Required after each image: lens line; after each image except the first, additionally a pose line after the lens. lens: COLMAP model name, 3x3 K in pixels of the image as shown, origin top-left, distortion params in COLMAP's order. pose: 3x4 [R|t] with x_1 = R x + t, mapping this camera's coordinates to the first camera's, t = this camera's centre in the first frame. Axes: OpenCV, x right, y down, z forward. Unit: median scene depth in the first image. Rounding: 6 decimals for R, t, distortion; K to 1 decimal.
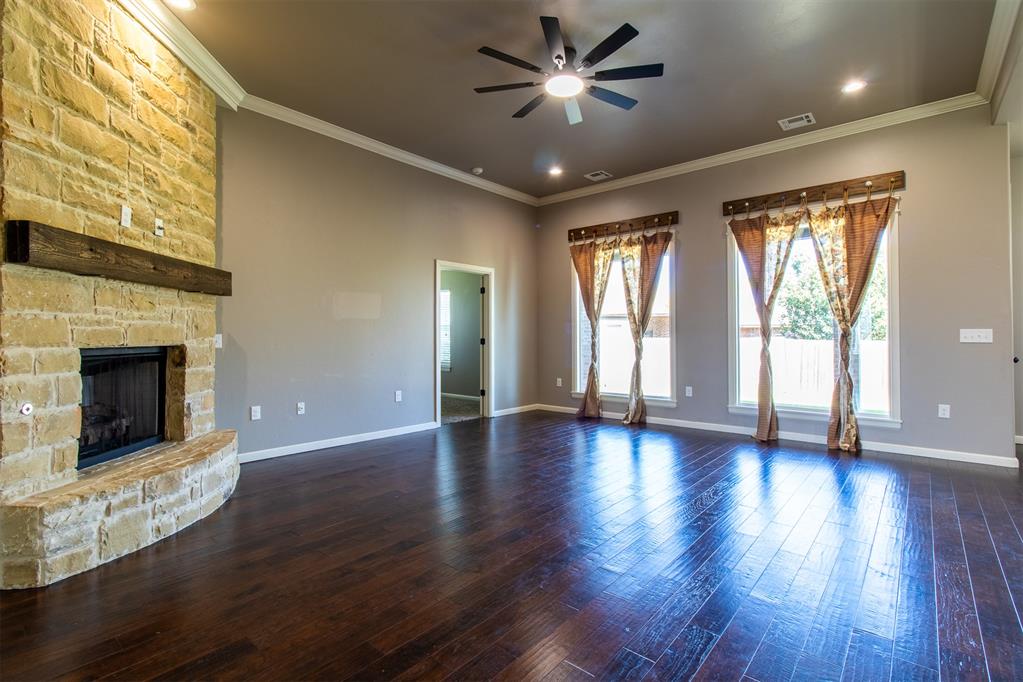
lens RADIAL K [[479.2, 0, 512.2], [0, 479.2, 333.8], [0, 0, 1]] dist [0.002417, -0.000458]
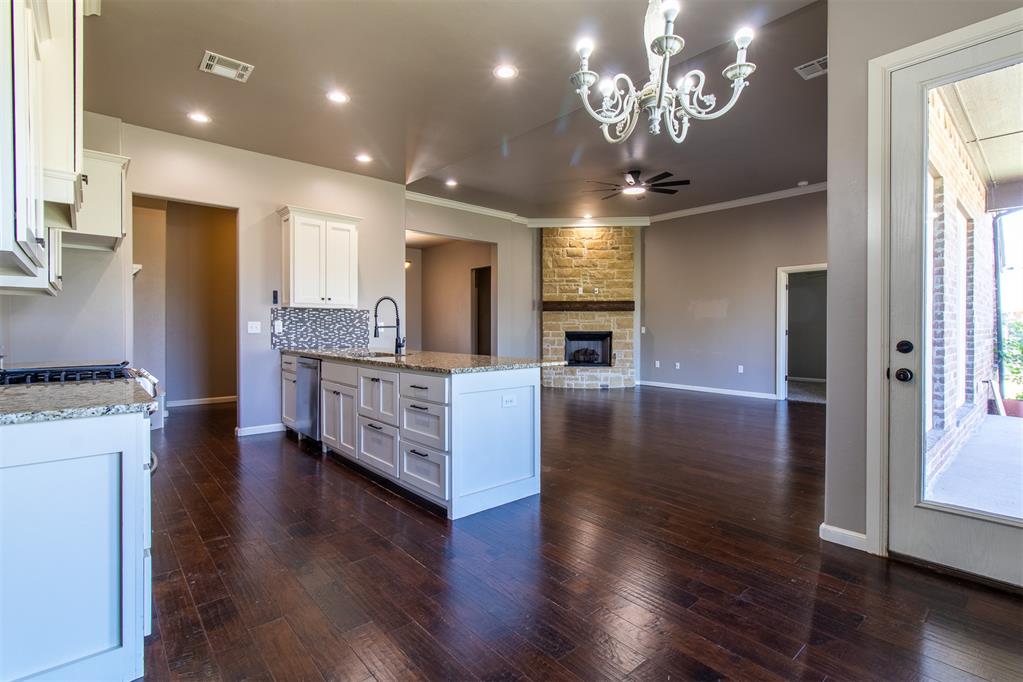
lens RADIAL K [[479.2, 0, 516.4], [0, 479.2, 332.6], [0, 0, 1]] dist [0.002417, -0.000458]
pose [[-0.125849, 0.009440, -0.992004, 2.198541], [0.006144, 0.999943, 0.008737, 0.004739], [0.992030, -0.004995, -0.125900, 0.869460]]
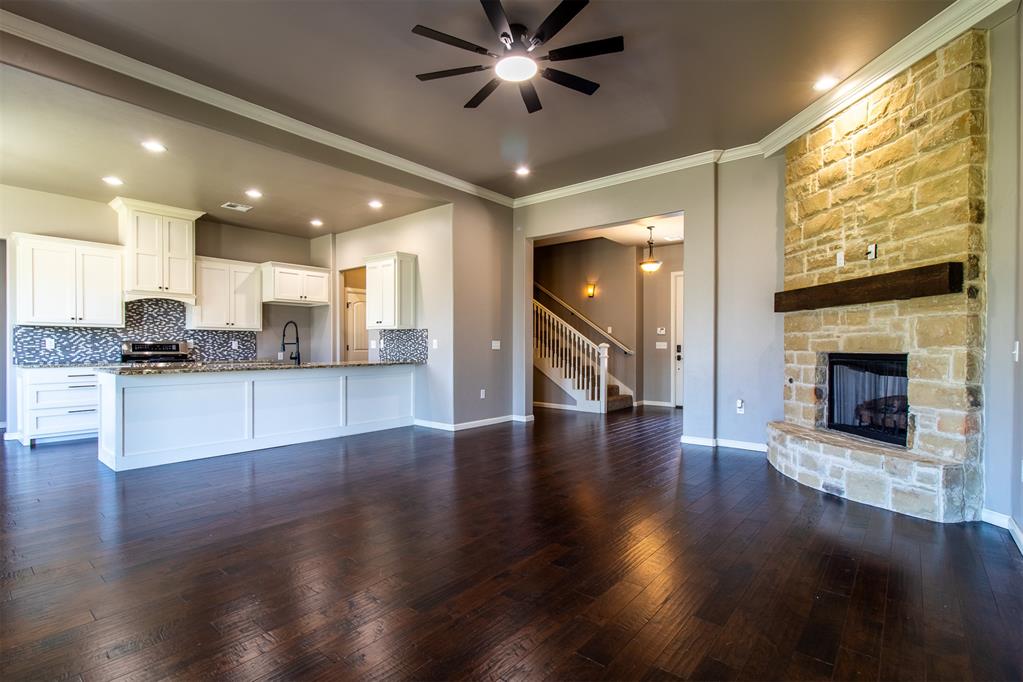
lens RADIAL K [[479.2, 0, 518.8], [0, 479.2, 349.9], [0, 0, 1]] dist [0.002417, -0.000458]
pose [[-0.999717, -0.002250, -0.023677, 0.148220], [-0.002276, 0.999997, 0.001038, 0.017482], [0.023674, 0.001092, -0.999719, 2.118740]]
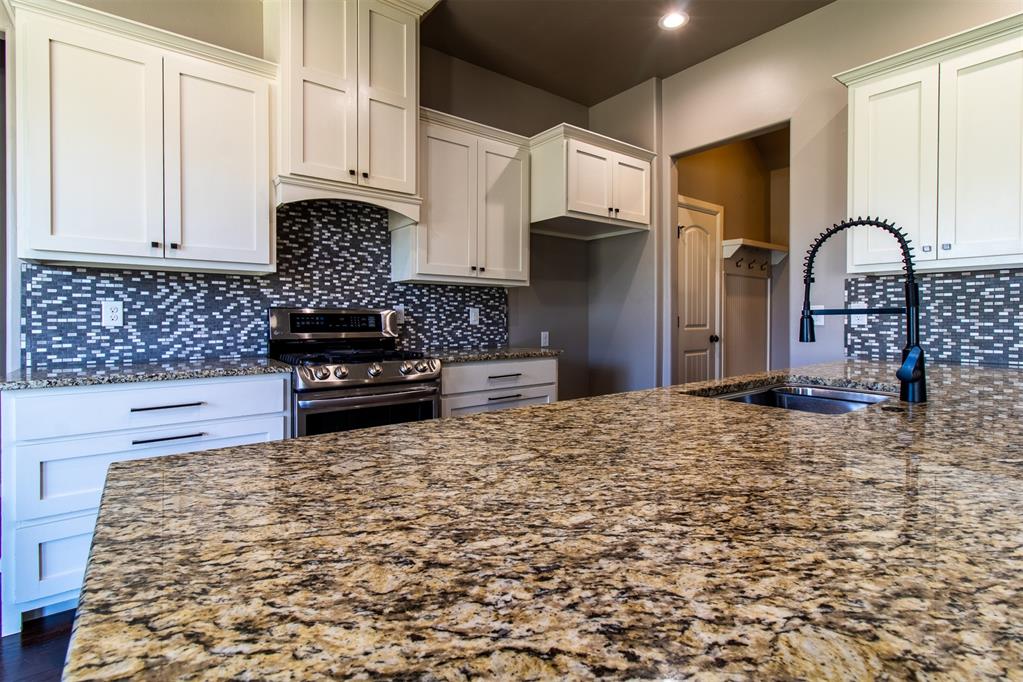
lens RADIAL K [[479.2, 0, 494.2], [0, 479.2, 318.6], [0, 0, 1]] dist [0.002417, -0.000458]
pose [[-0.971977, -0.003539, 0.235047, 1.142399], [-0.004519, 0.999983, -0.003632, 0.008258], [-0.235031, -0.004592, -0.971977, 0.845985]]
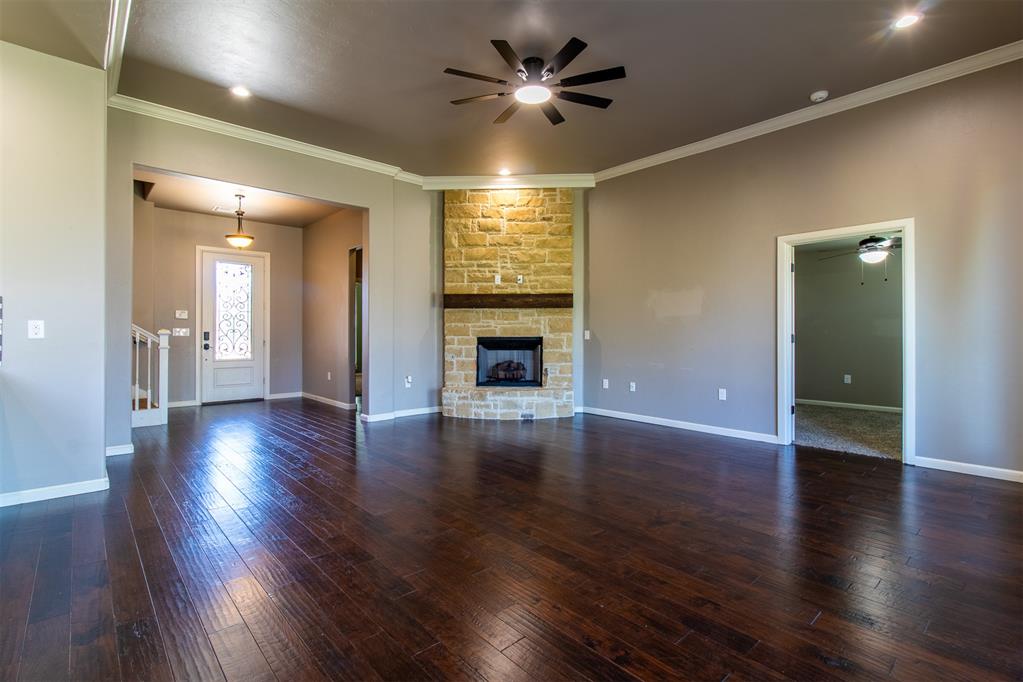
lens RADIAL K [[479.2, 0, 513.4], [0, 479.2, 331.6], [0, 0, 1]] dist [0.002417, -0.000458]
pose [[-0.124440, -0.004516, -0.992217, 1.292081], [0.006975, 0.999961, -0.005426, 0.013701], [0.992203, -0.007596, -0.124404, 1.208015]]
